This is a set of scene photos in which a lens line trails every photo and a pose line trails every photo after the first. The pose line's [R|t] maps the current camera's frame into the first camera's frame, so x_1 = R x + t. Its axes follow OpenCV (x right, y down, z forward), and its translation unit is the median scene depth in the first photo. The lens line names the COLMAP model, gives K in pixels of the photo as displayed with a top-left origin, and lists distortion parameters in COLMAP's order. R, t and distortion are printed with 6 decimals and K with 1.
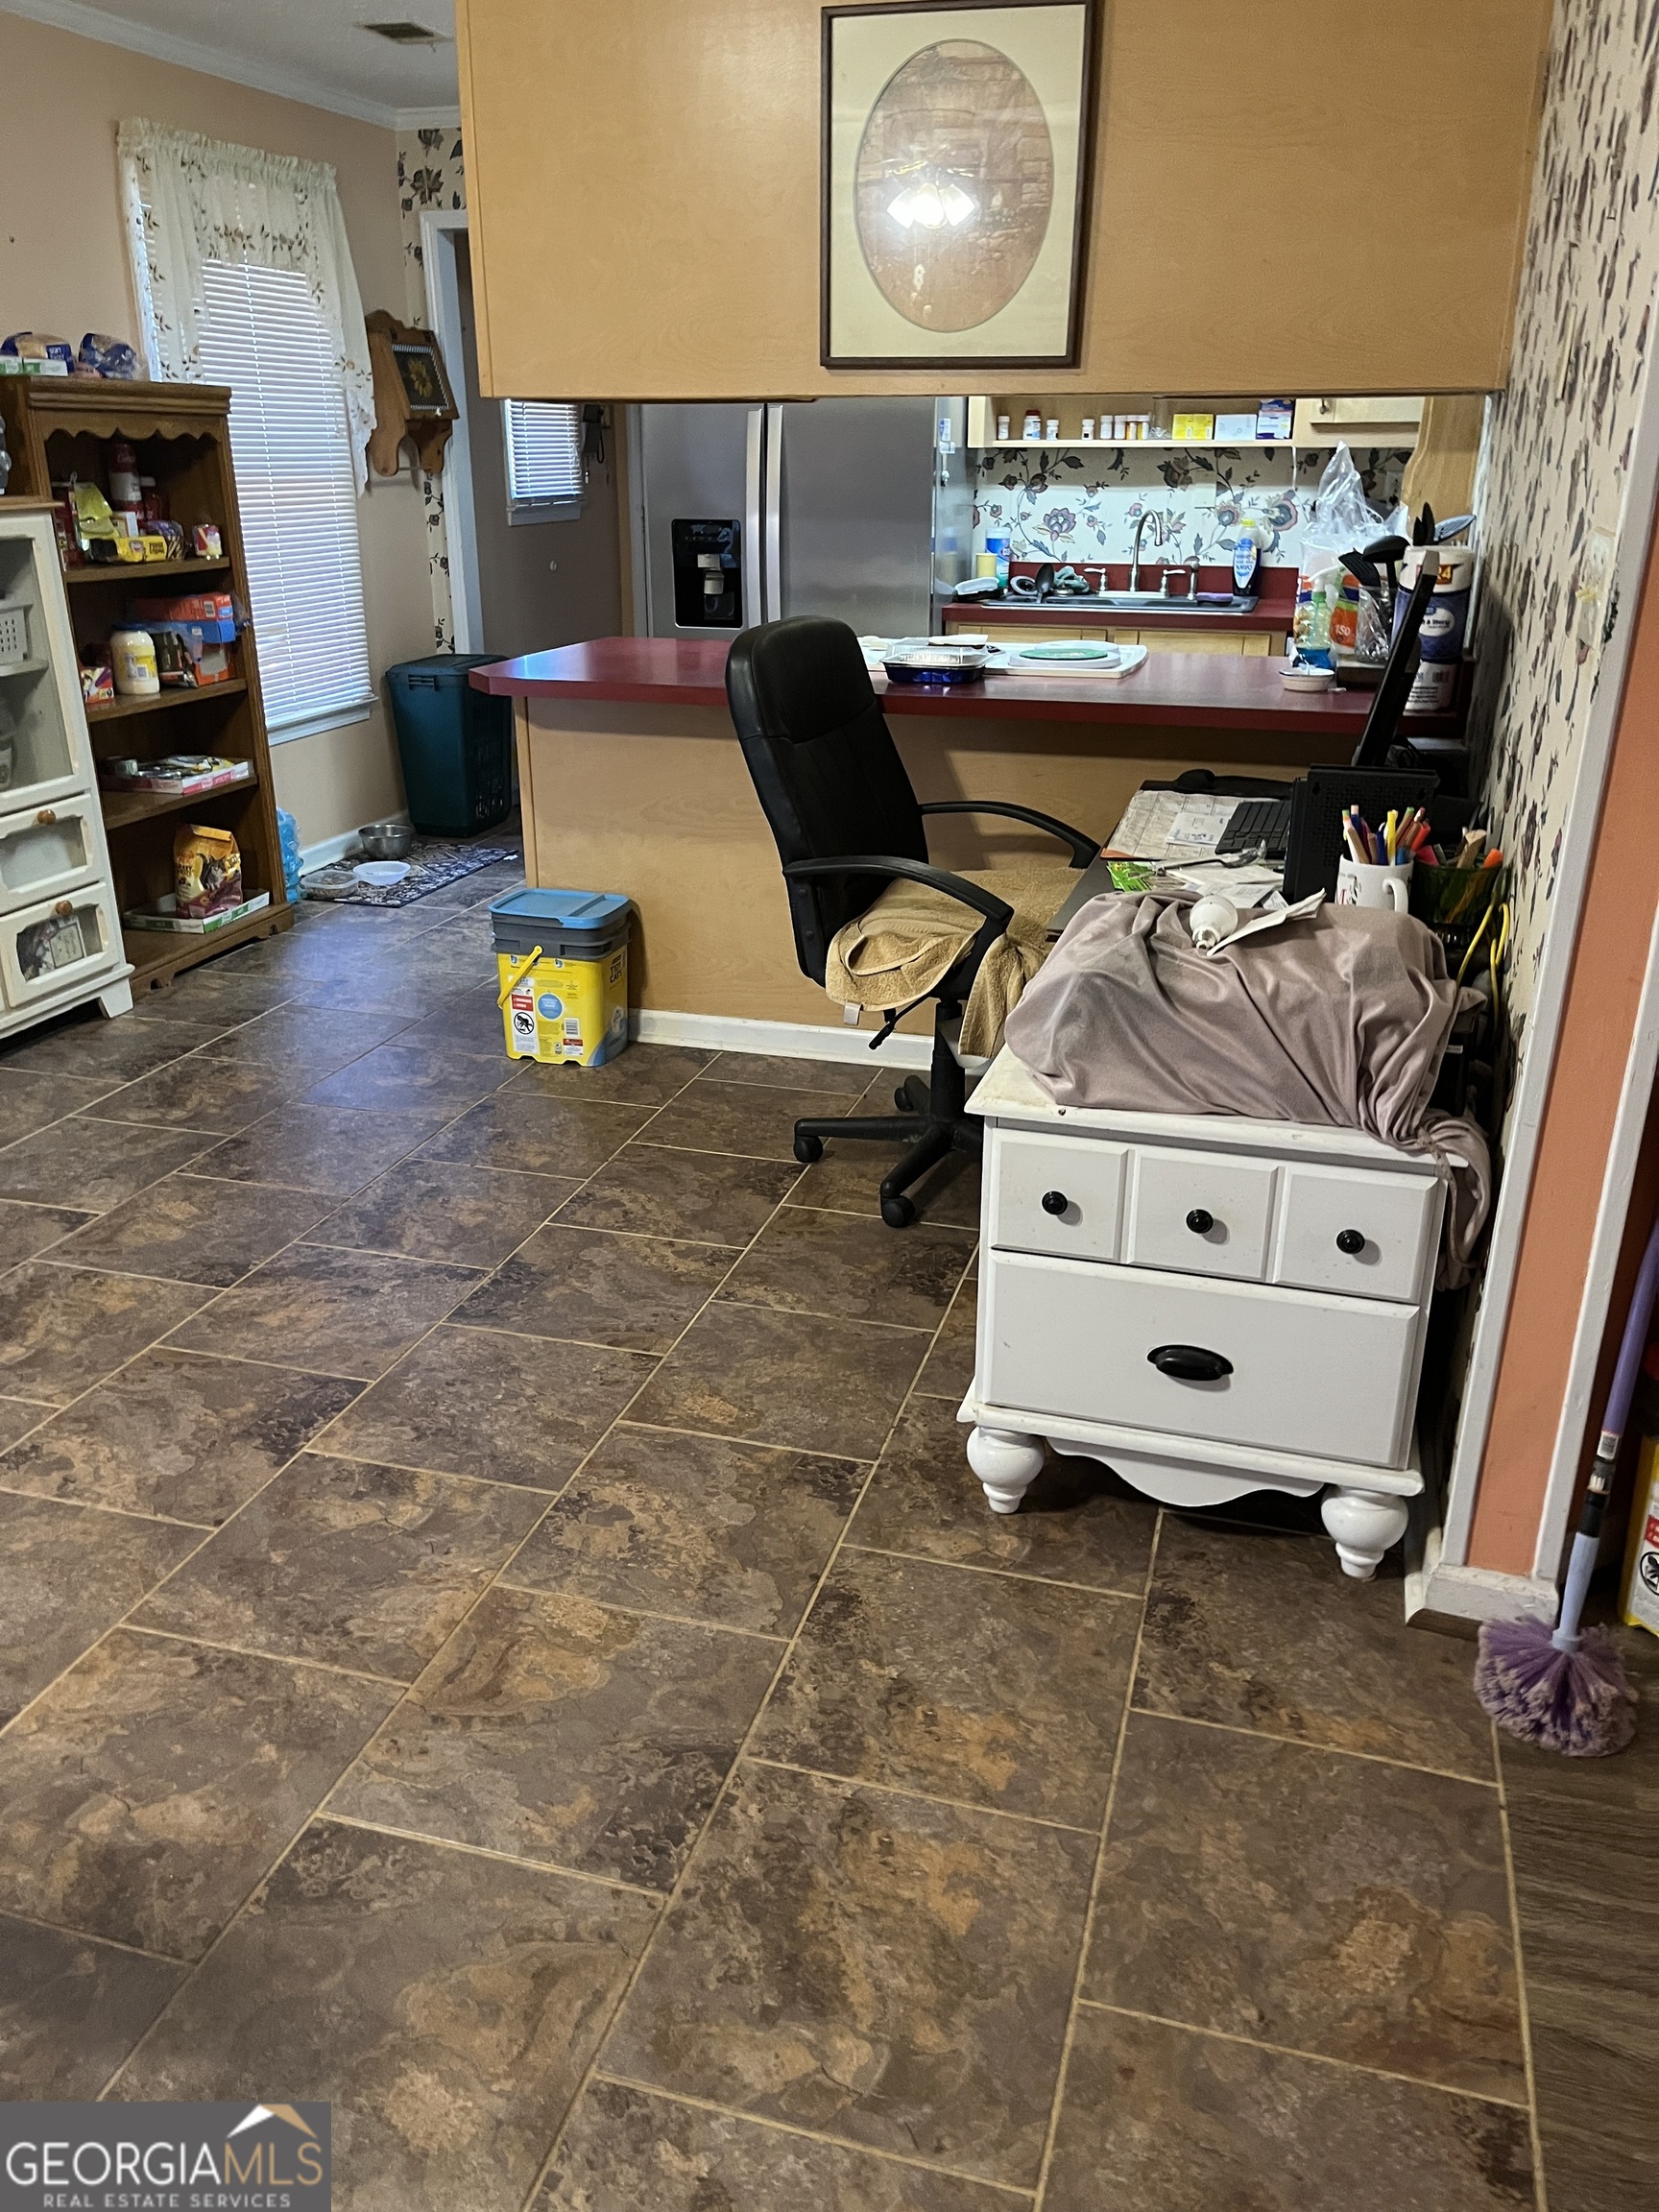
lens RADIAL K [[1691.0, 0, 829.5], [0, 1691.0, 1106.0], [0, 0, 1]] dist [0.066833, -0.060681]
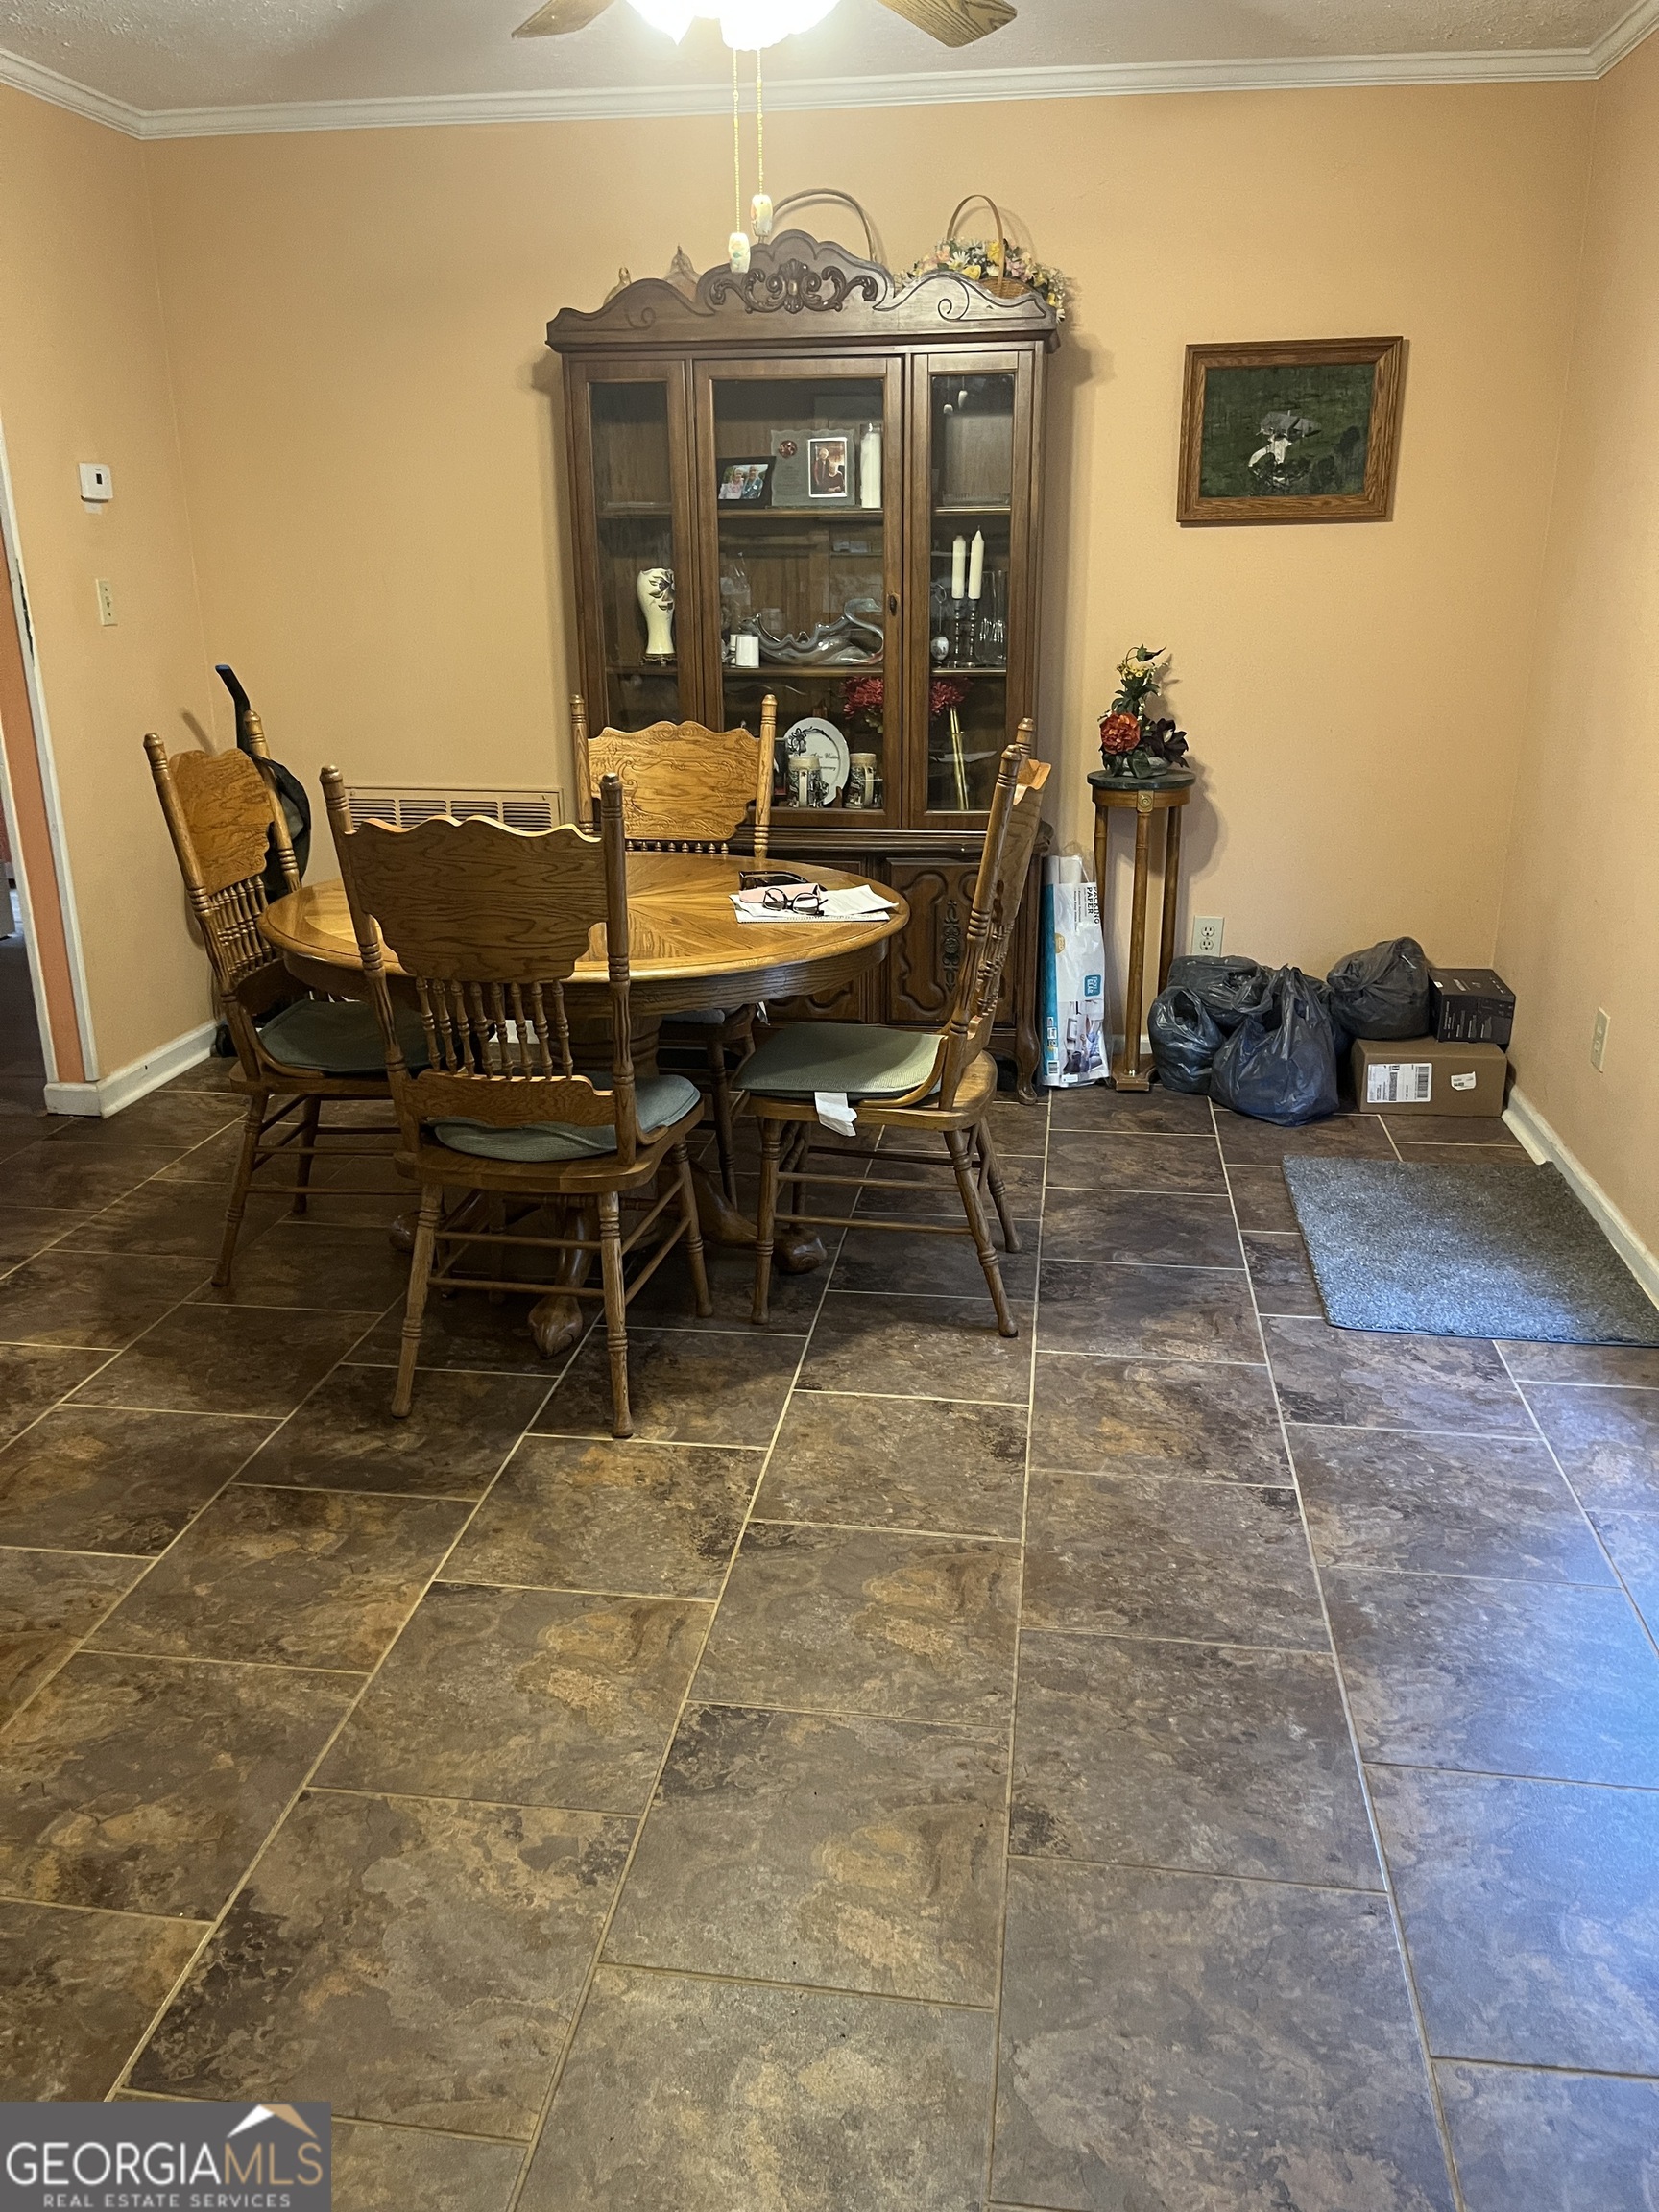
lens RADIAL K [[1691.0, 0, 829.5], [0, 1691.0, 1106.0], [0, 0, 1]] dist [0.066833, -0.060681]
pose [[-0.990631, 0.040426, -0.130442, -0.521351], [-0.052900, 0.767011, 0.639449, -0.583794], [0.125901, 0.640359, -0.757687, 1.464620]]
